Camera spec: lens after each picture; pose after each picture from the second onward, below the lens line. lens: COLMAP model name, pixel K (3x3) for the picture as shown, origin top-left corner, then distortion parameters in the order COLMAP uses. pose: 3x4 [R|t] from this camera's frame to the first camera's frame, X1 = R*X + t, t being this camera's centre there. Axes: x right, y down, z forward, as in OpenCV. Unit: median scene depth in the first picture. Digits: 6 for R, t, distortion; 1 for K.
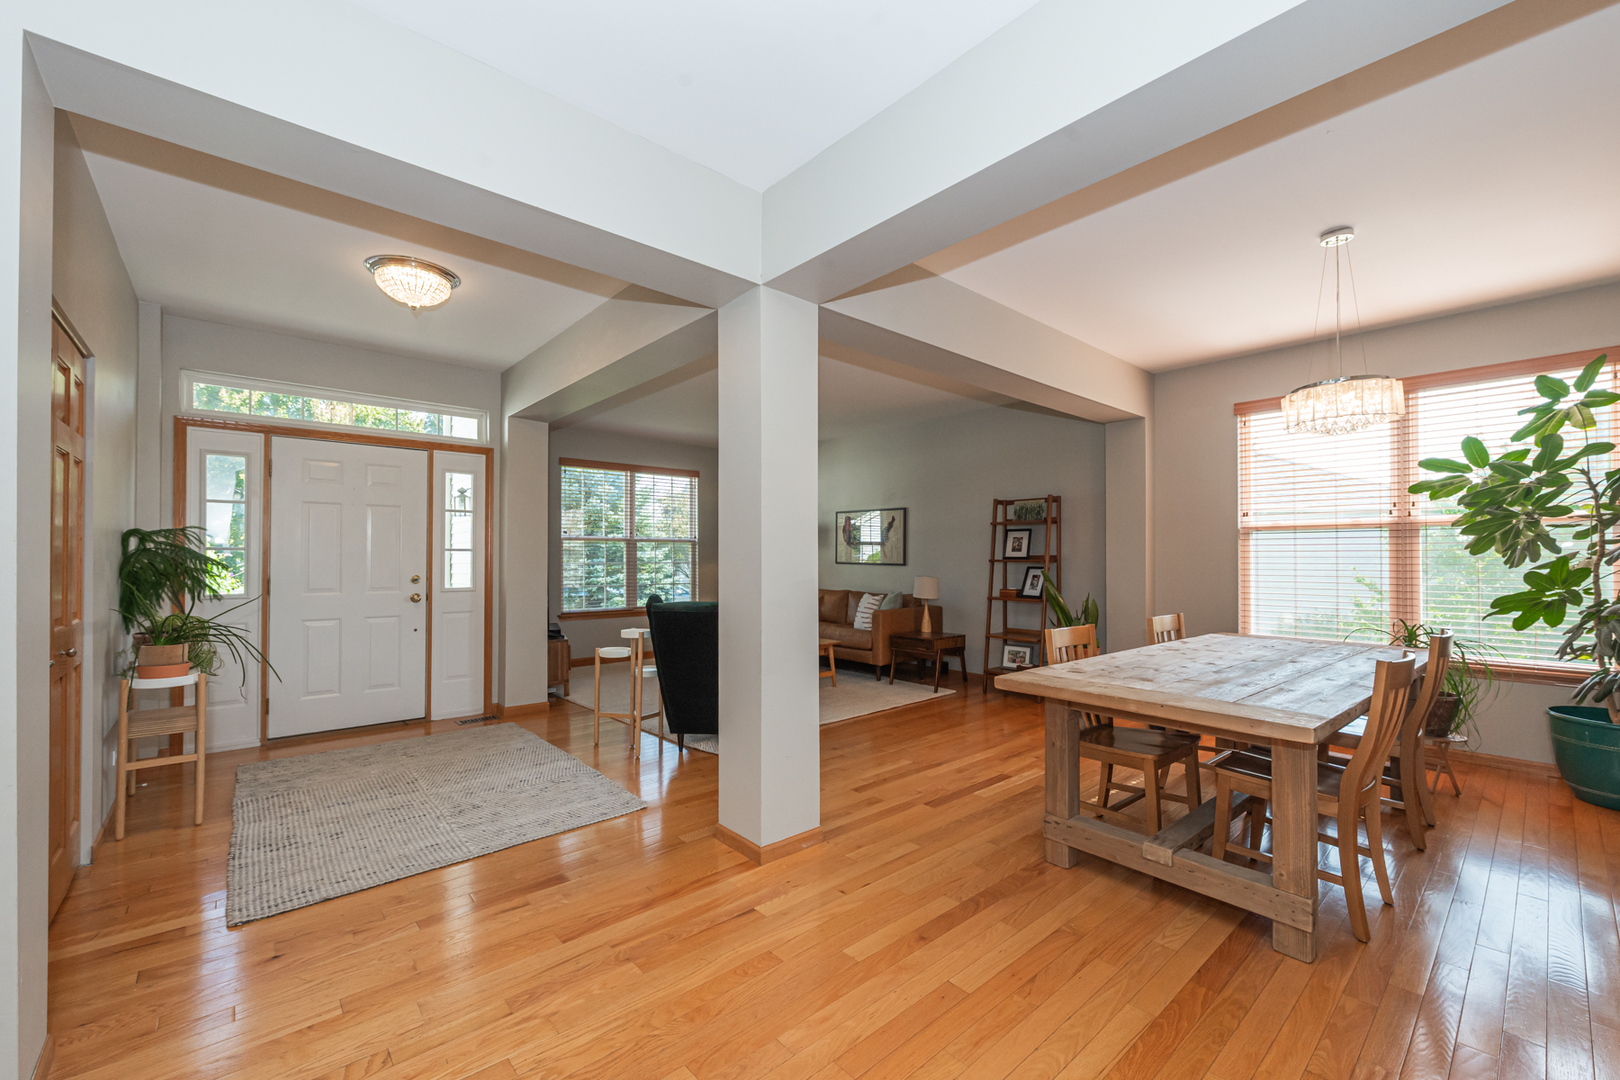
lens RADIAL K [[665.6, 0, 787.3], [0, 665.6, 554.1], [0, 0, 1]] dist [0.001402, -0.001014]
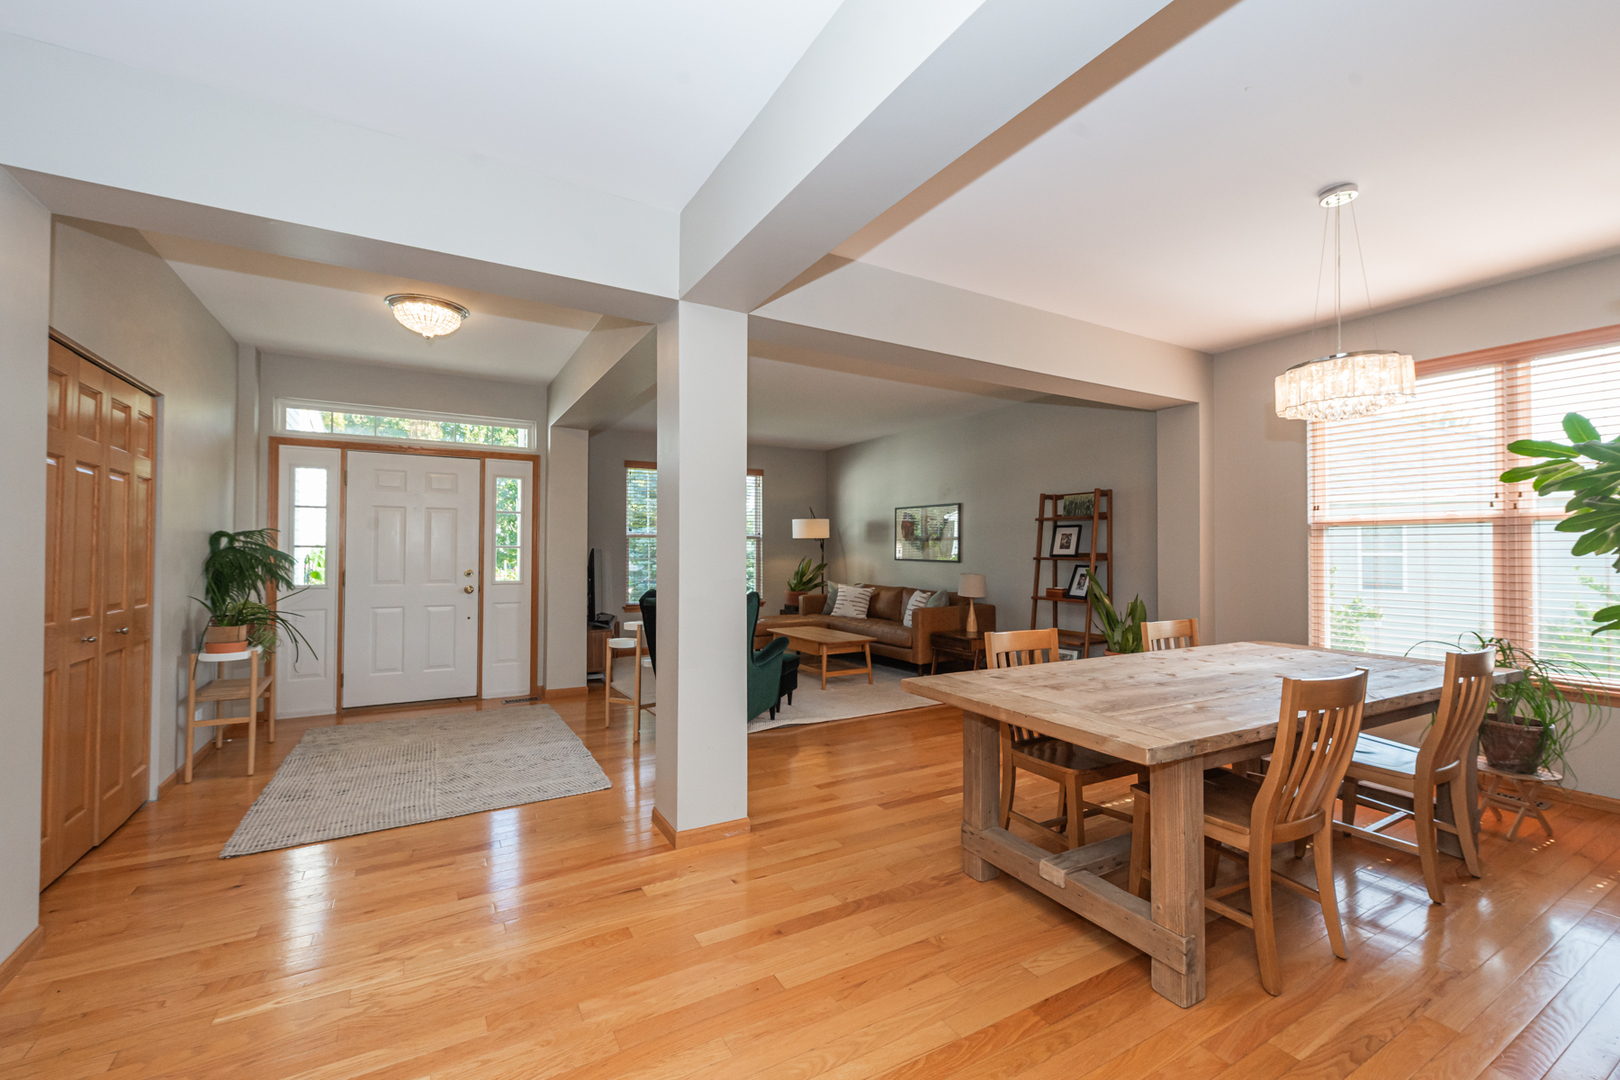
lens RADIAL K [[665.6, 0, 790.9], [0, 665.6, 543.0], [0, 0, 1]] dist [0.001402, -0.001014]
pose [[0.980874, 0.000378, -0.194641, 0.236198], [-0.001870, 0.999970, -0.007482, -0.006803], [0.194633, 0.007703, 0.980846, -0.000631]]
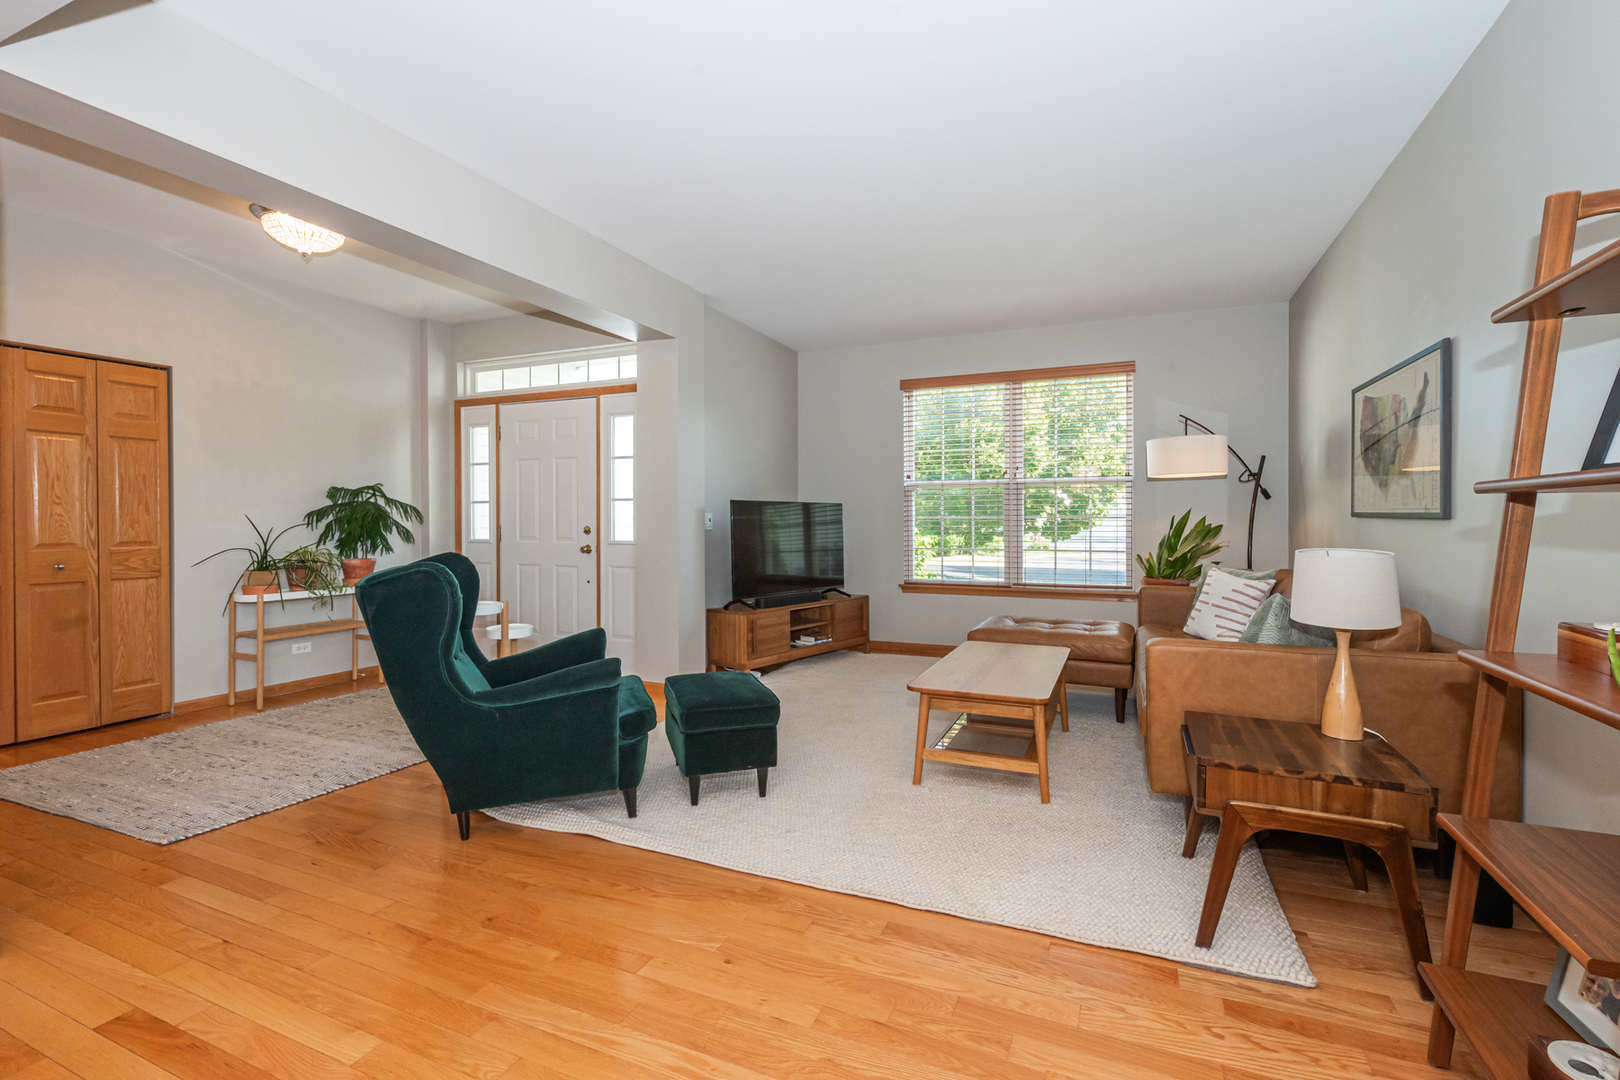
lens RADIAL K [[670.4, 0, 830.1], [0, 670.4, 527.1], [0, 0, 1]] dist [-0.002538, 0.000675]
pose [[0.447793, 0.008966, -0.894092, 0.607845], [0.005299, 0.999906, 0.012681, 0.028926], [0.894122, -0.010416, 0.447703, 1.089924]]
